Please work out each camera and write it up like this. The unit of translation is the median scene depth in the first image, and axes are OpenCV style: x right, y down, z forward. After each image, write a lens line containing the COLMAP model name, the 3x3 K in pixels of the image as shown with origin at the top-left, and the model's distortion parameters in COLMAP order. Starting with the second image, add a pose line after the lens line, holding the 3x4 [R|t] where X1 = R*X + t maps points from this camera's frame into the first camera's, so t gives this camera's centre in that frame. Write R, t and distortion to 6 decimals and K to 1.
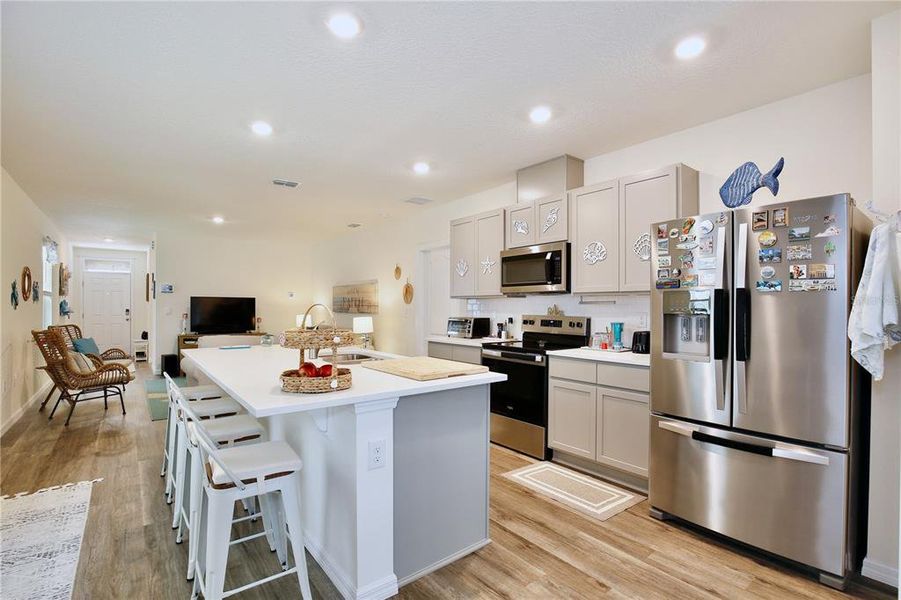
lens RADIAL K [[417.9, 0, 452.4], [0, 417.9, 307.9], [0, 0, 1]] dist [-0.035664, 0.008184]
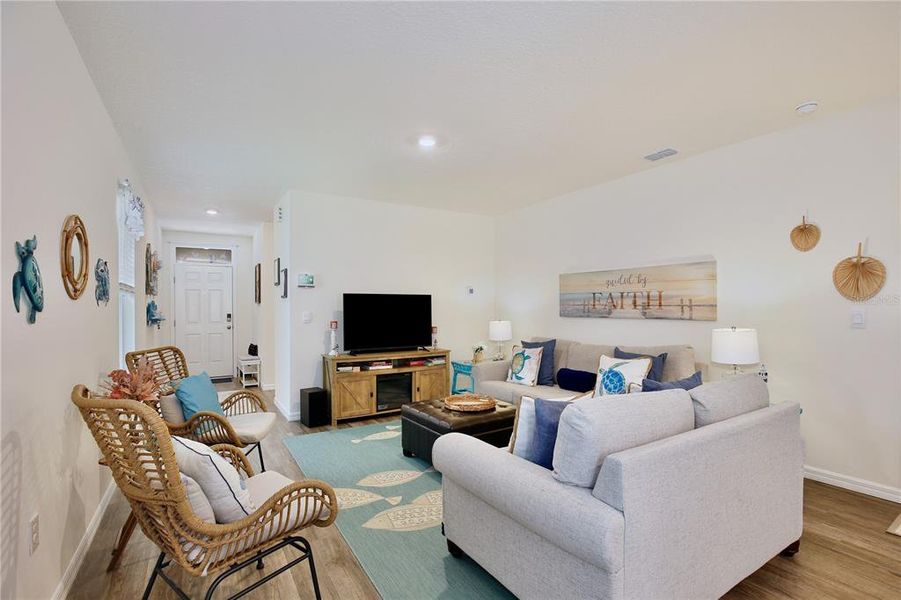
lens RADIAL K [[417.9, 0, 452.4], [0, 417.9, 307.9], [0, 0, 1]] dist [-0.035664, 0.008184]
pose [[0.992291, -0.007787, -0.123687, -0.664511], [0.007544, 0.999969, -0.002428, -0.005255], [0.123702, 0.001476, 0.992318, 0.681965]]
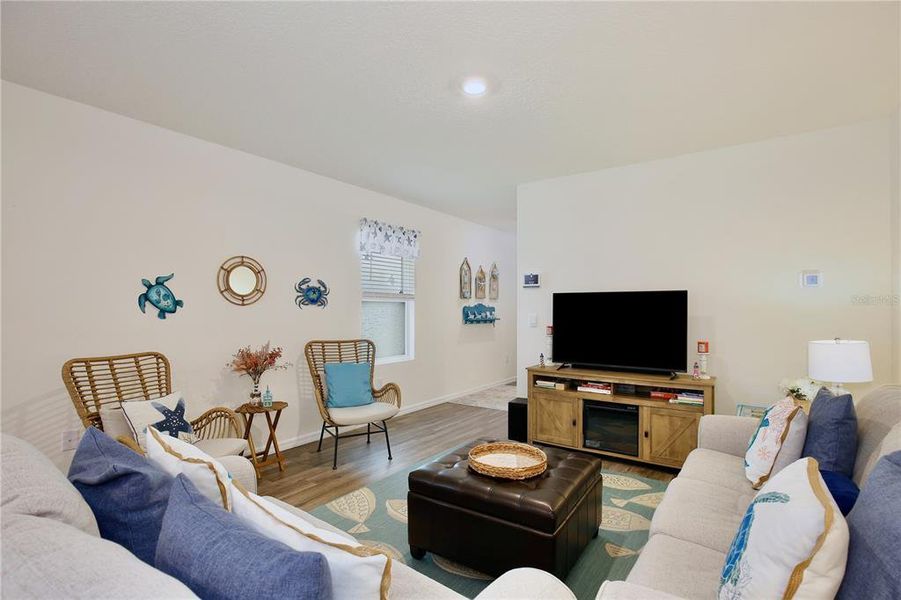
lens RADIAL K [[417.9, 0, 452.4], [0, 417.9, 307.9], [0, 0, 1]] dist [-0.035664, 0.008184]
pose [[0.273366, -0.008429, -0.961873, -0.289689], [-0.000139, 0.999961, -0.008802, -0.008087], [0.961910, 0.002540, 0.273354, 1.232809]]
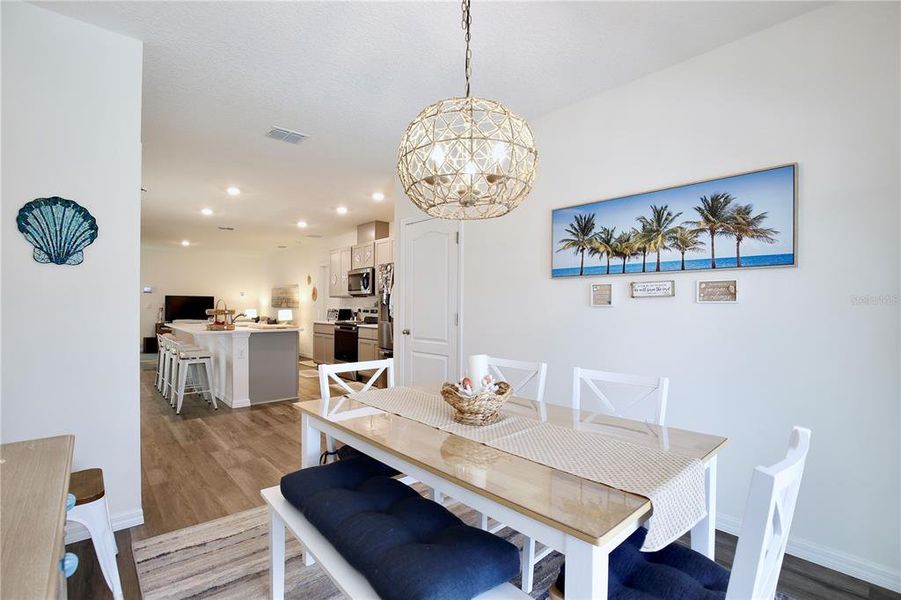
lens RADIAL K [[417.9, 0, 452.4], [0, 417.9, 307.9], [0, 0, 1]] dist [-0.035664, 0.008184]
pose [[0.998445, 0.002510, 0.055696, 0.415242], [-0.002646, 0.999994, 0.002363, 0.014051], [-0.055689, -0.002507, 0.998445, -0.715867]]
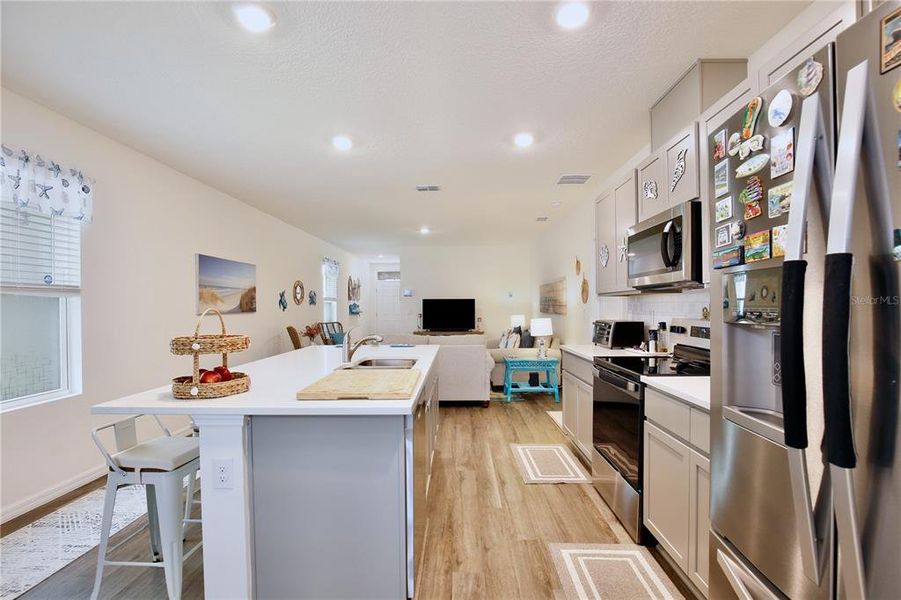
lens RADIAL K [[417.9, 0, 452.4], [0, 417.9, 307.9], [0, 0, 1]] dist [-0.035664, 0.008184]
pose [[0.770858, -0.006183, -0.636977, 0.302387], [0.008353, 0.999965, 0.000402, -0.003450], [0.636952, -0.005631, 0.770882, 0.239446]]
